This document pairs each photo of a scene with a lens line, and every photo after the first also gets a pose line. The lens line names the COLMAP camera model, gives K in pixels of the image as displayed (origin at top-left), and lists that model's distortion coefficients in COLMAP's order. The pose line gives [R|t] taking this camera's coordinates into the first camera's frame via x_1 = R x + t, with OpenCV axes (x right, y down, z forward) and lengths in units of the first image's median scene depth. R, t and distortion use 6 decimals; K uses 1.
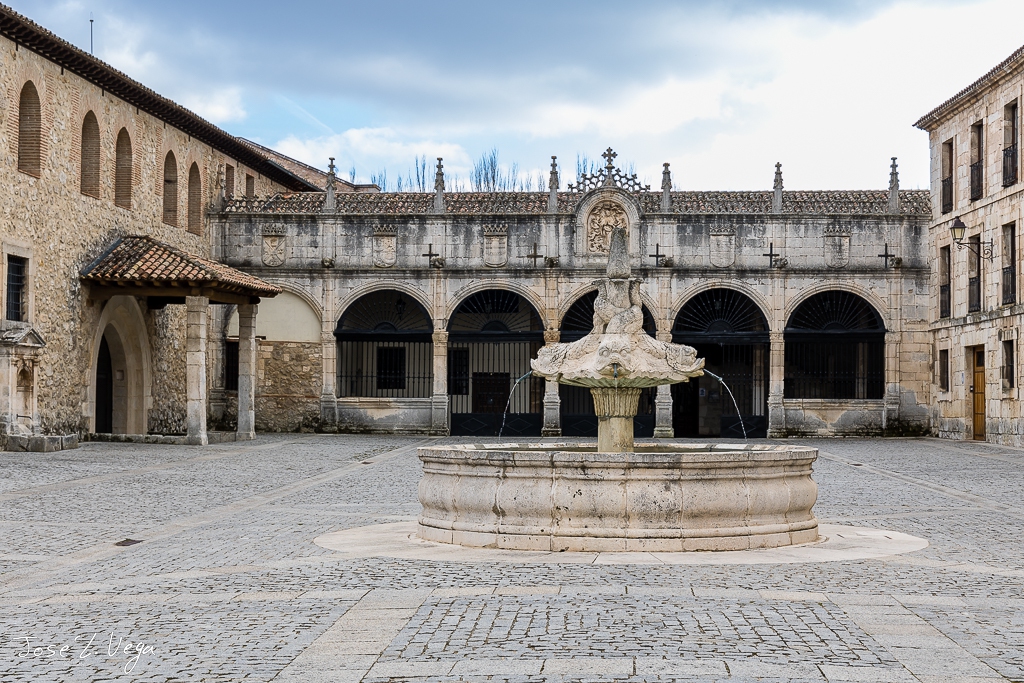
lens RADIAL K [[1639.5, 0, 512.0], [0, 1639.5, 341.5], [0, 0, 1]] dist [-0.028788, -0.050738]
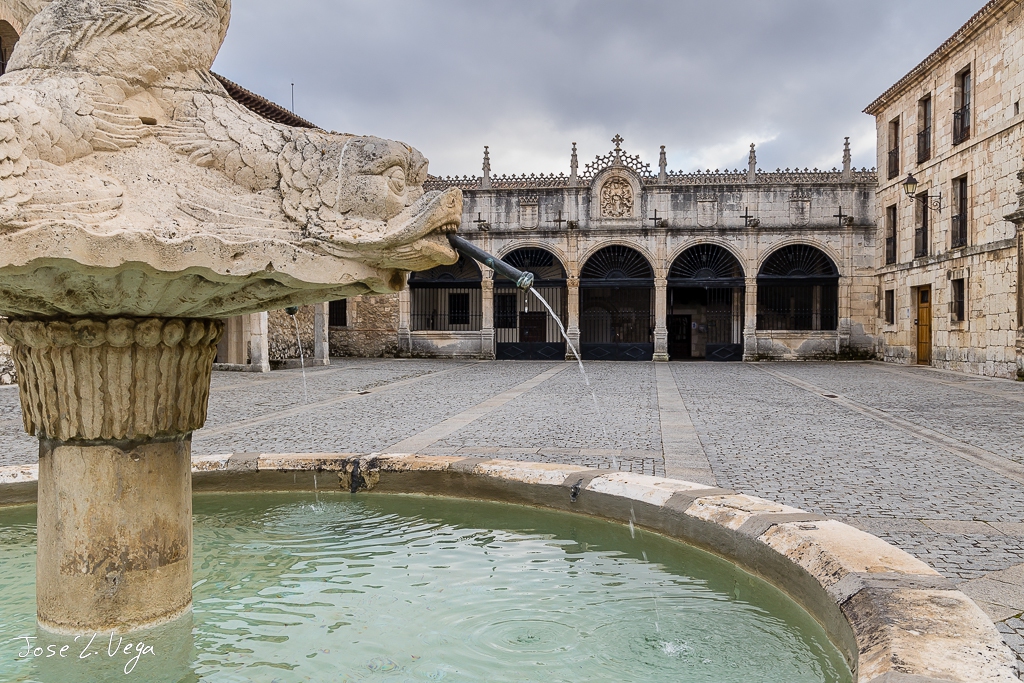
lens RADIAL K [[913.7, 0, 512.0], [0, 913.7, 341.5], [0, 0, 1]] dist [-0.014164, -0.002954]
pose [[0.995607, -0.003556, -0.093567, 0.043696], [0.008063, 0.998823, 0.047836, 0.008175], [0.093287, -0.048380, 0.994463, 0.278380]]
